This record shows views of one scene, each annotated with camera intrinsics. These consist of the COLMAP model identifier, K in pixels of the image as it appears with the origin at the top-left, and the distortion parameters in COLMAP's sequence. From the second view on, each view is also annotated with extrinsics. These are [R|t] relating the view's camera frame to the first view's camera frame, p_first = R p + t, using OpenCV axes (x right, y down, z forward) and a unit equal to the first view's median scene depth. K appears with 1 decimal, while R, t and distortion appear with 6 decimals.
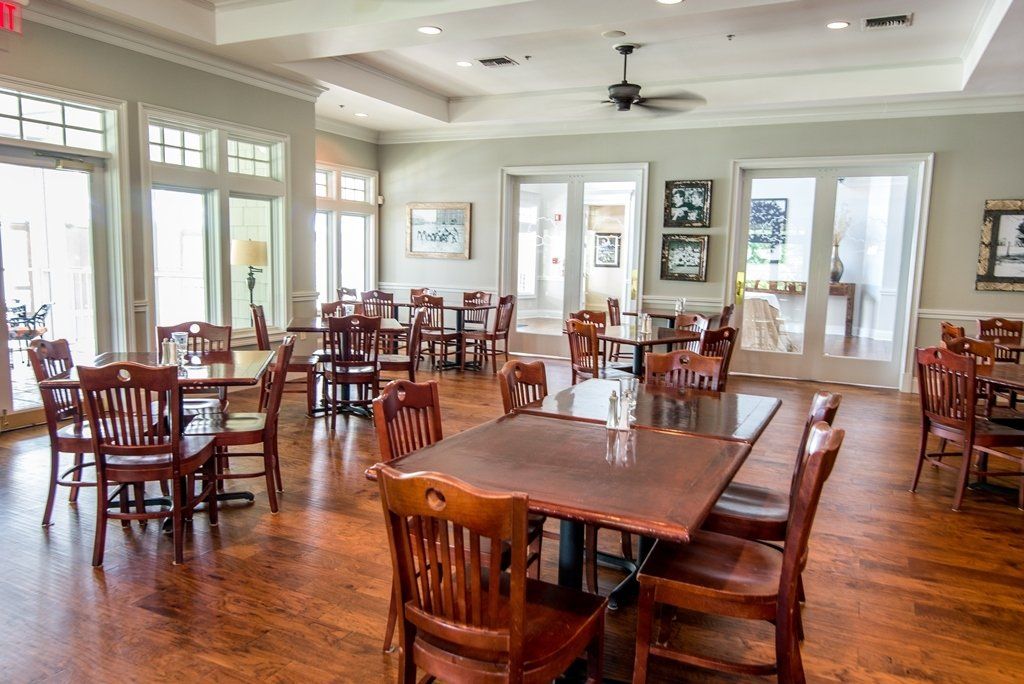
lens RADIAL K [[725.5, 0, 512.0], [0, 725.5, 342.0], [0, 0, 1]] dist [0.003142, 0.002602]
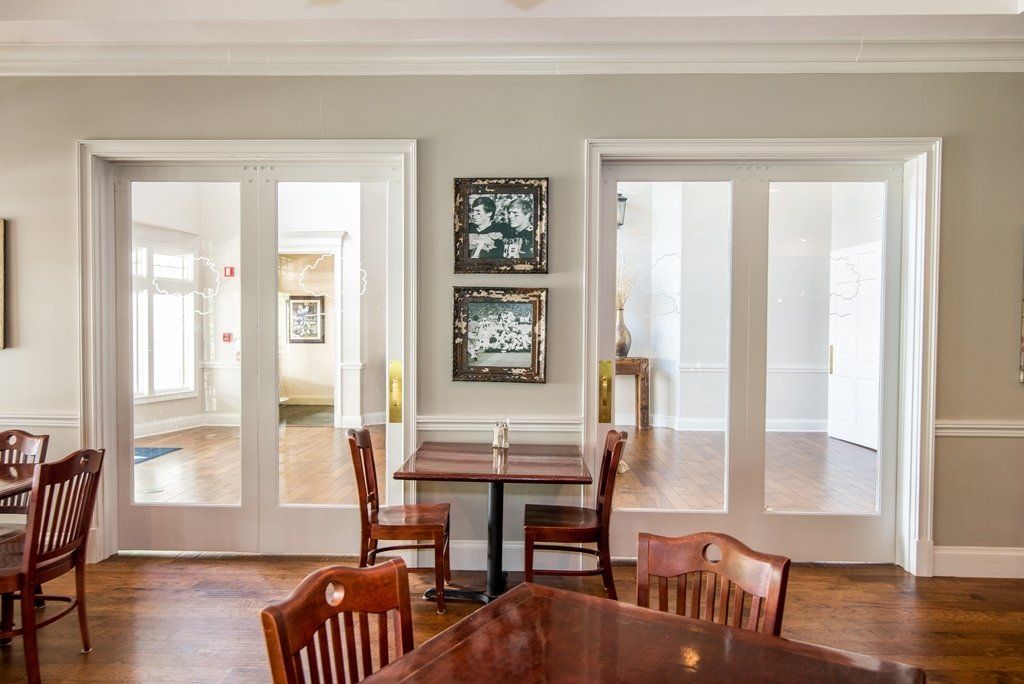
lens RADIAL K [[725.5, 0, 512.0], [0, 725.5, 342.0], [0, 0, 1]] dist [0.003142, 0.002602]
pose [[0.911427, -0.029139, 0.410429, 0.044410], [0.066829, 0.994728, -0.077782, -0.072700], [-0.405999, 0.098321, 0.908569, 0.553264]]
